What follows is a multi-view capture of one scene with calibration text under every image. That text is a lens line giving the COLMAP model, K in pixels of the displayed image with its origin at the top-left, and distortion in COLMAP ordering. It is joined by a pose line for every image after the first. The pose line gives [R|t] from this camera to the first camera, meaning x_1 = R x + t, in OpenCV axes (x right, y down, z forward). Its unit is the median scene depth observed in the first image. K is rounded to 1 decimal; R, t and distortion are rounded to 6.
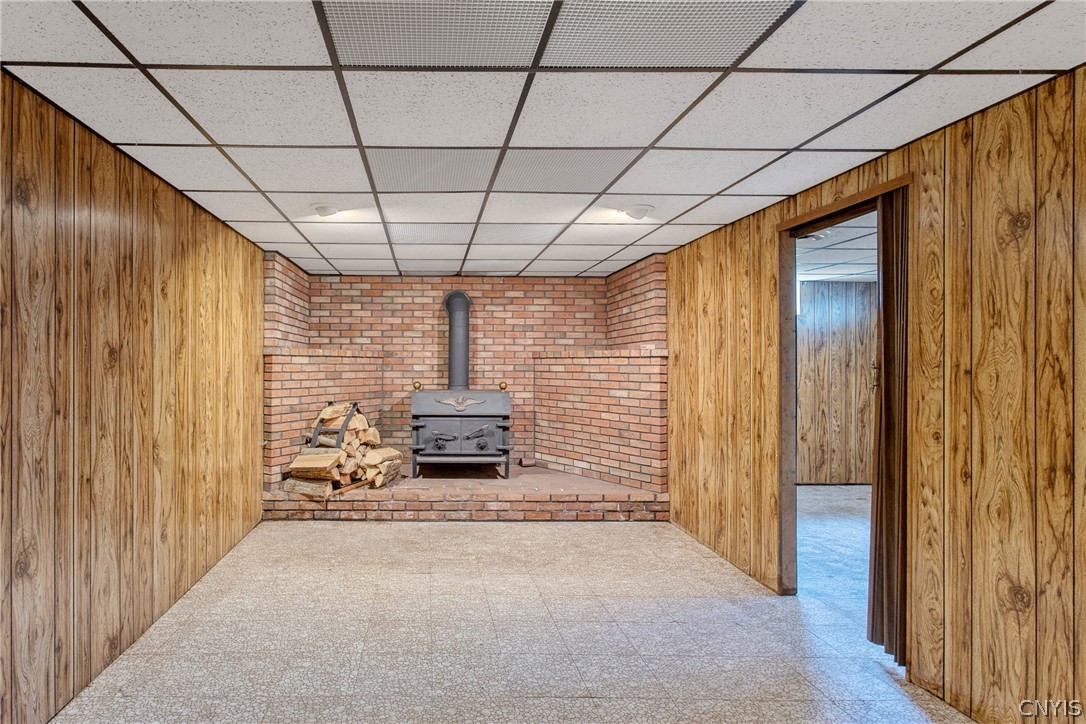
lens RADIAL K [[499.0, 0, 532.8], [0, 499.0, 362.6], [0, 0, 1]] dist [0.002161, 0.000442]
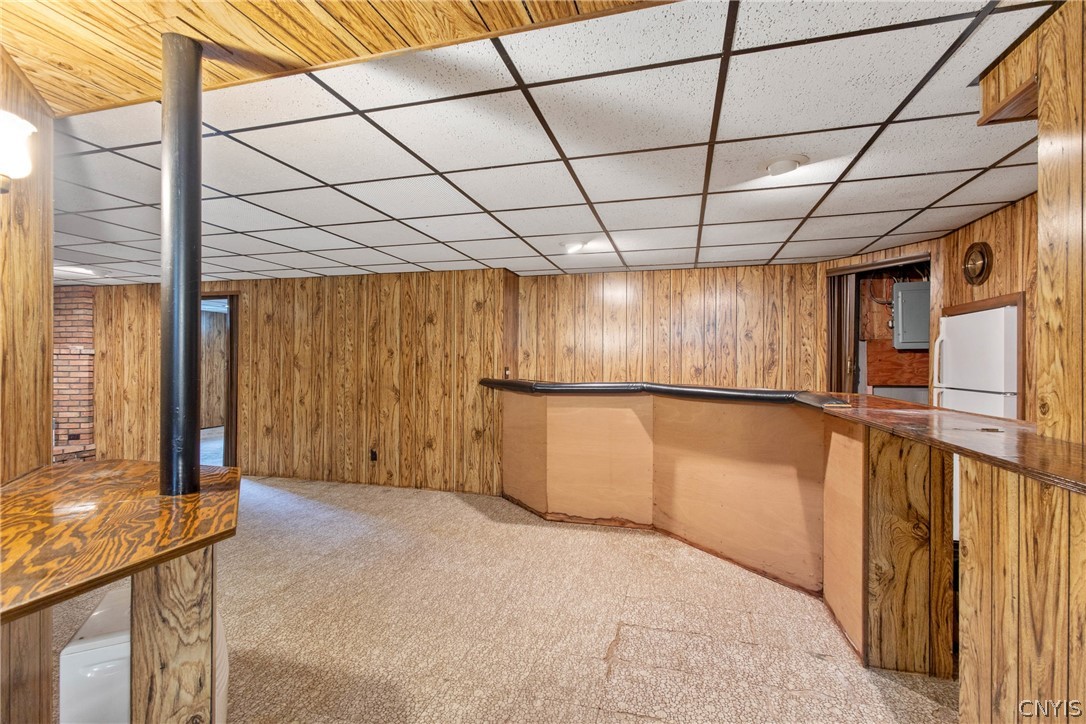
lens RADIAL K [[499.0, 0, 532.8], [0, 499.0, 362.6], [0, 0, 1]] dist [0.002161, 0.000442]
pose [[0.408079, -0.001218, 0.912946, -0.593501], [-0.009651, 0.999937, 0.005648, -0.008323], [-0.912896, -0.011115, 0.408041, -0.867877]]
